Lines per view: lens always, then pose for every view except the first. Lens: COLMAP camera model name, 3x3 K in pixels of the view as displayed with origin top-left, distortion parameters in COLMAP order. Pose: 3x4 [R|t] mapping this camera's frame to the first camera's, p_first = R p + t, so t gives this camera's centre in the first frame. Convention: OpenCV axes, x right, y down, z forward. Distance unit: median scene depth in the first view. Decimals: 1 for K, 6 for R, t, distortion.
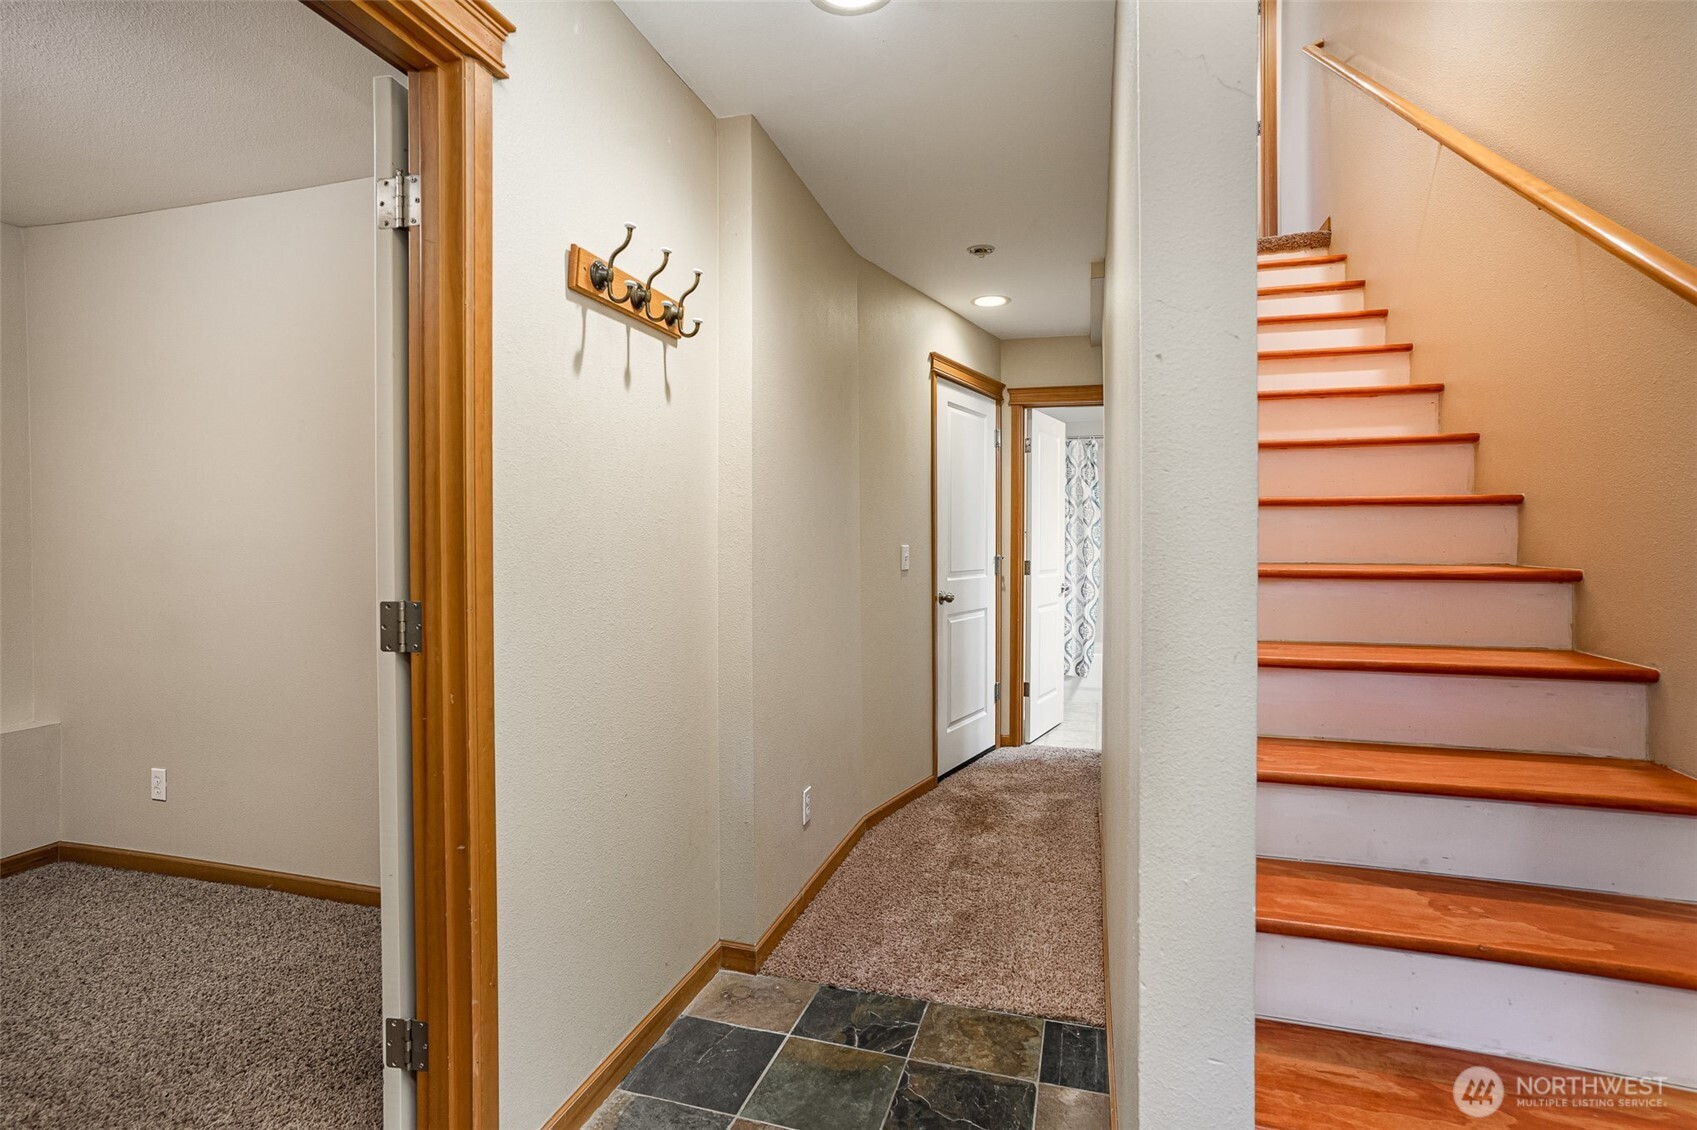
lens RADIAL K [[827.0, 0, 844.4], [0, 827.0, 563.4], [0, 0, 1]] dist [-0.035066, 0.001896]
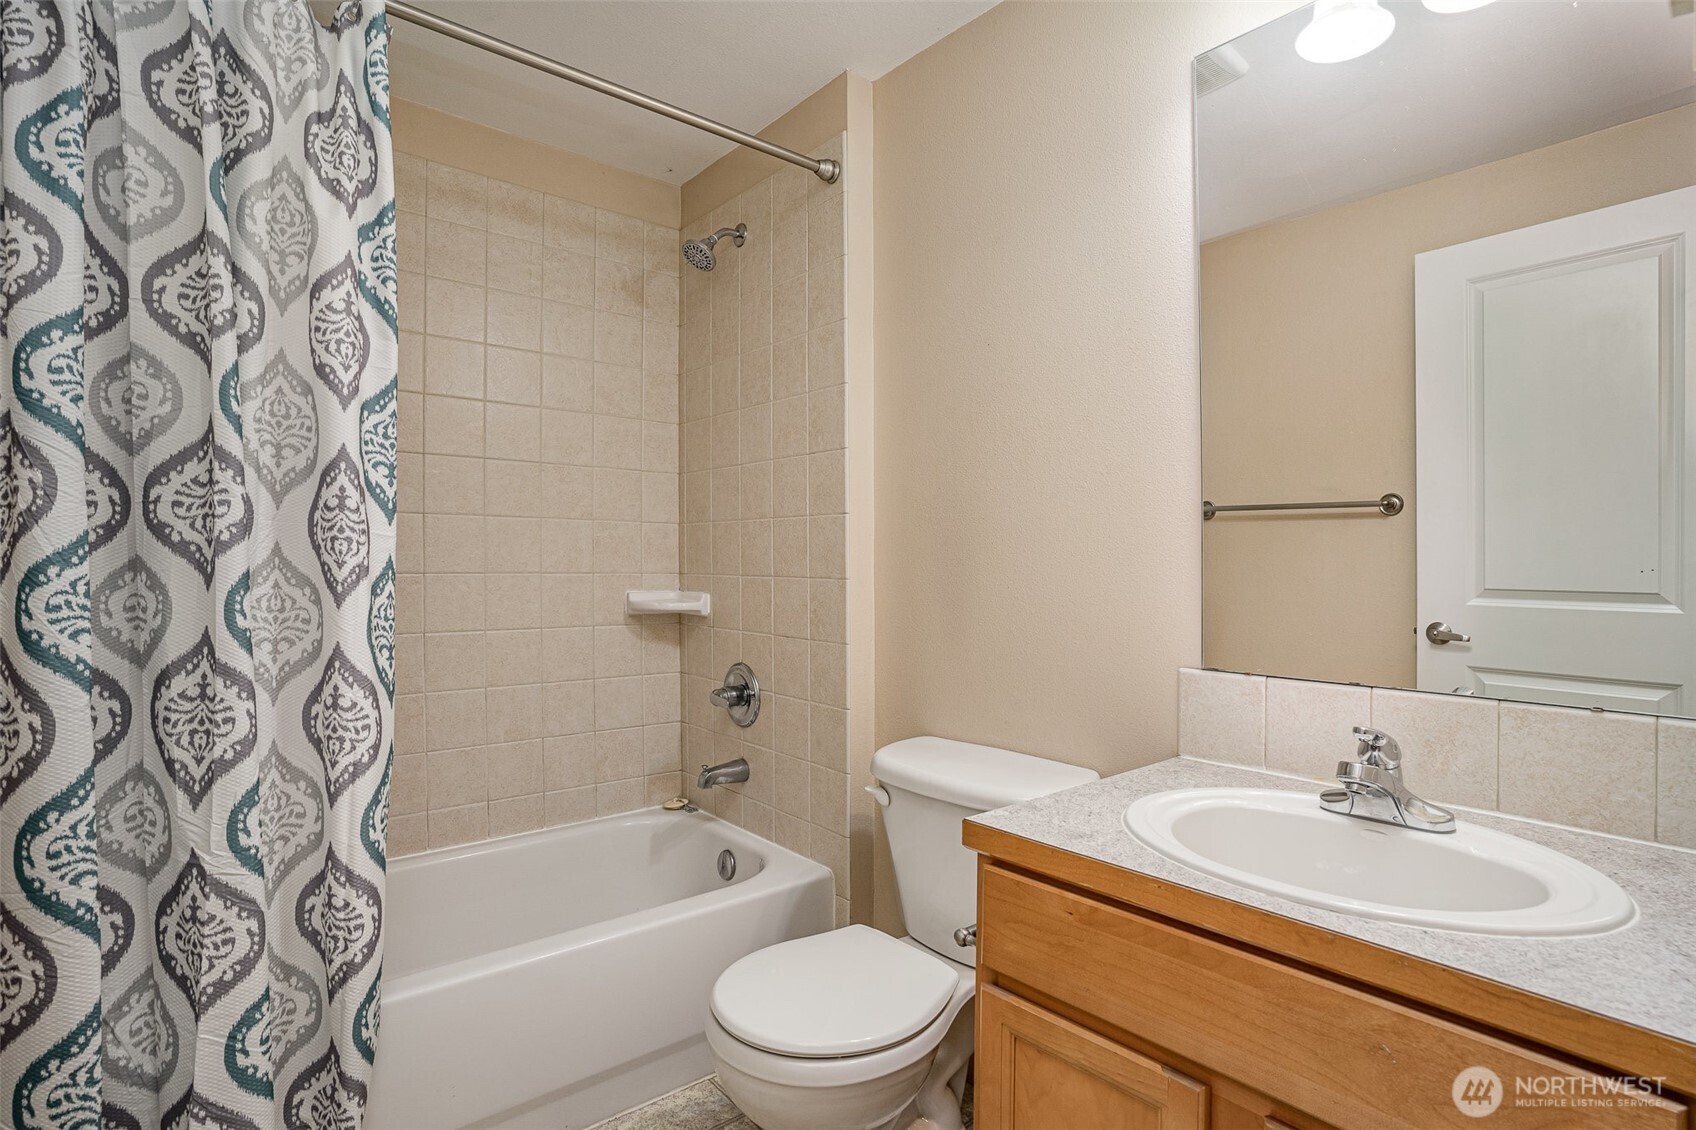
lens RADIAL K [[826.5, 0, 850.8], [0, 826.5, 571.9], [0, 0, 1]] dist [-0.035066, 0.001896]
pose [[0.575124, -0.006367, 0.818042, 0.202027], [0.019305, 0.999797, -0.005790, 0.000166], [-0.817839, 0.019122, 0.575130, 0.779259]]
